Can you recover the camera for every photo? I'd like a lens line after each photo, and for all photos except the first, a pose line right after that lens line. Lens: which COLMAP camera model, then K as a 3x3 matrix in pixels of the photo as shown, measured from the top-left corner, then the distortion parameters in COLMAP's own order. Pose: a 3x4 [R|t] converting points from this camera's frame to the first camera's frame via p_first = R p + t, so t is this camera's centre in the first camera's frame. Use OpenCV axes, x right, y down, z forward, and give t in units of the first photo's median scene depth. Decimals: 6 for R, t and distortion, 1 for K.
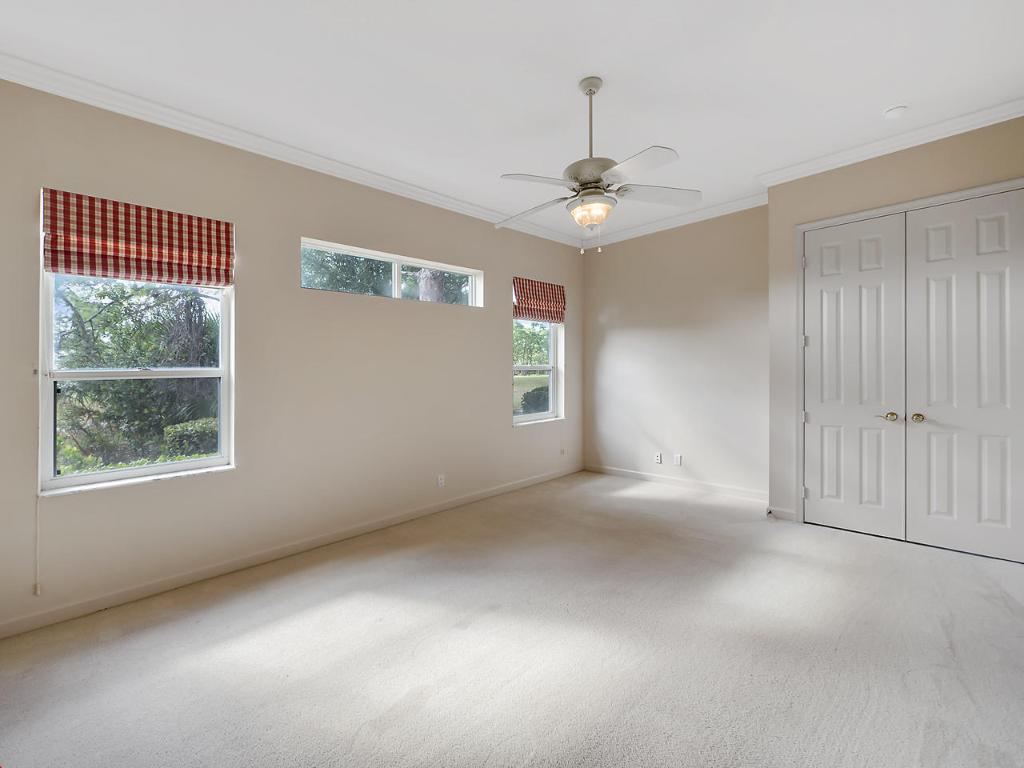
lens RADIAL K [[454.3, 0, 512.0], [0, 454.3, 384.0], [0, 0, 1]] dist [-0.000830, -0.000267]
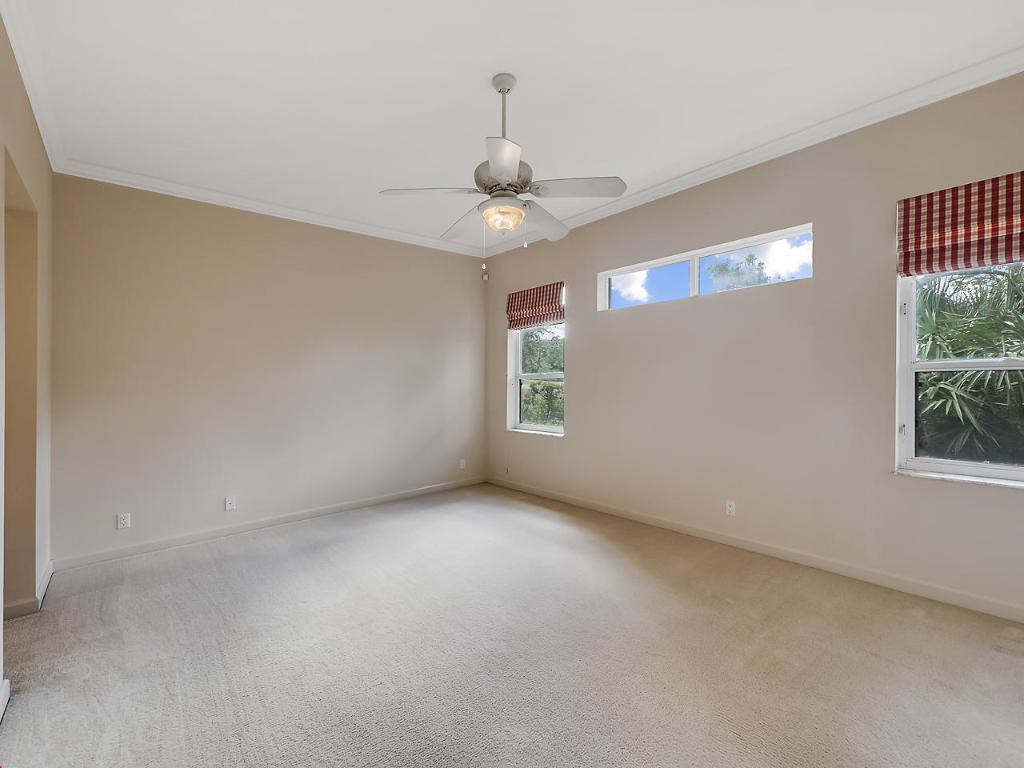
lens RADIAL K [[454.3, 0, 512.0], [0, 454.3, 384.0], [0, 0, 1]] dist [-0.000830, -0.000267]
pose [[-0.071329, 0.027075, -0.997085, 0.588989], [-0.010778, 0.999552, 0.027913, -0.025137], [0.997395, 0.012738, -0.071005, 0.571934]]
